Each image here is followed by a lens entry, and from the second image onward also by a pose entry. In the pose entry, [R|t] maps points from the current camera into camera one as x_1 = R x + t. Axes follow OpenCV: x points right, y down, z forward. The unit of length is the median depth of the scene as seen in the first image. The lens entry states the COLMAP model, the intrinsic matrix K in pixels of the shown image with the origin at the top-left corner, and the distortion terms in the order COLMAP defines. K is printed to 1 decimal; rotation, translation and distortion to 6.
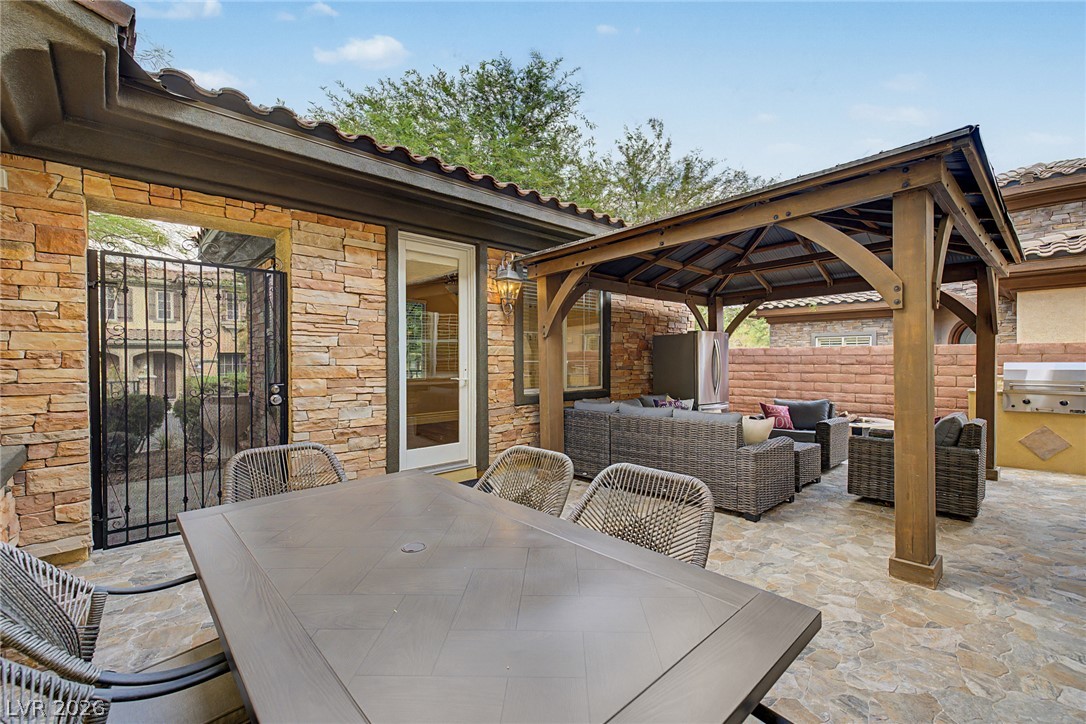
lens RADIAL K [[464.2, 0, 543.9], [0, 464.2, 362.4], [0, 0, 1]] dist [0.001765, -0.000028]
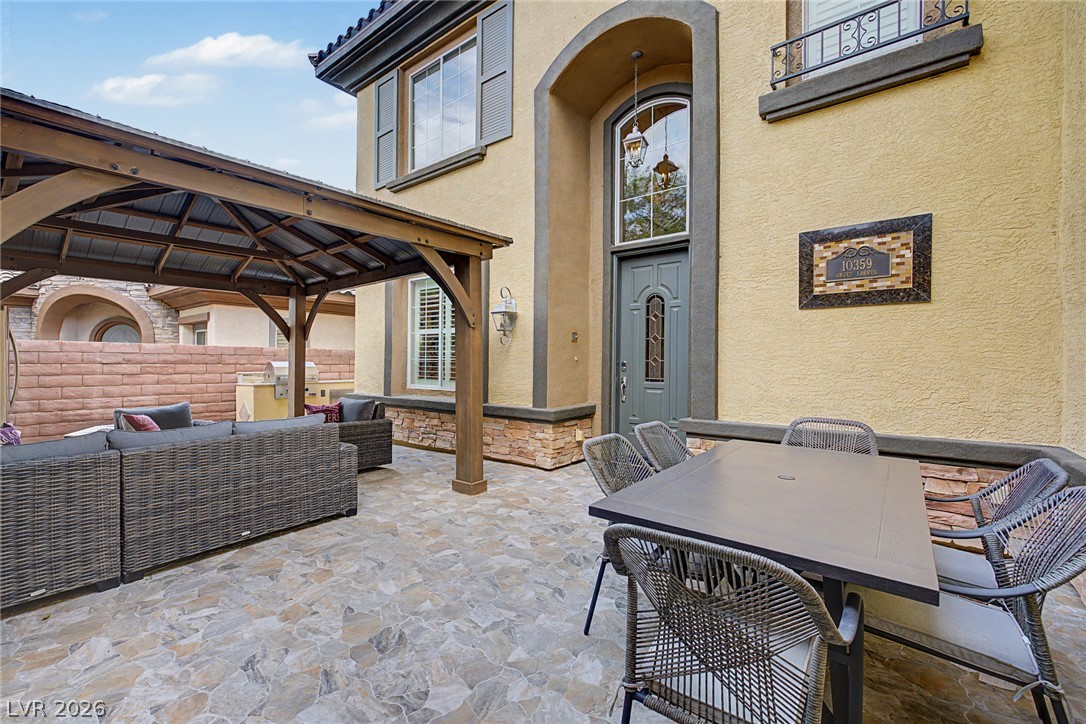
lens RADIAL K [[464.2, 0, 543.8], [0, 464.2, 361.9], [0, 0, 1]] dist [0.001765, -0.000028]
pose [[-0.168068, 0.000936, 0.985775, -0.551703], [0.001834, 0.999998, -0.000637, 0.005575], [-0.985774, 0.001701, -0.168069, 0.668053]]
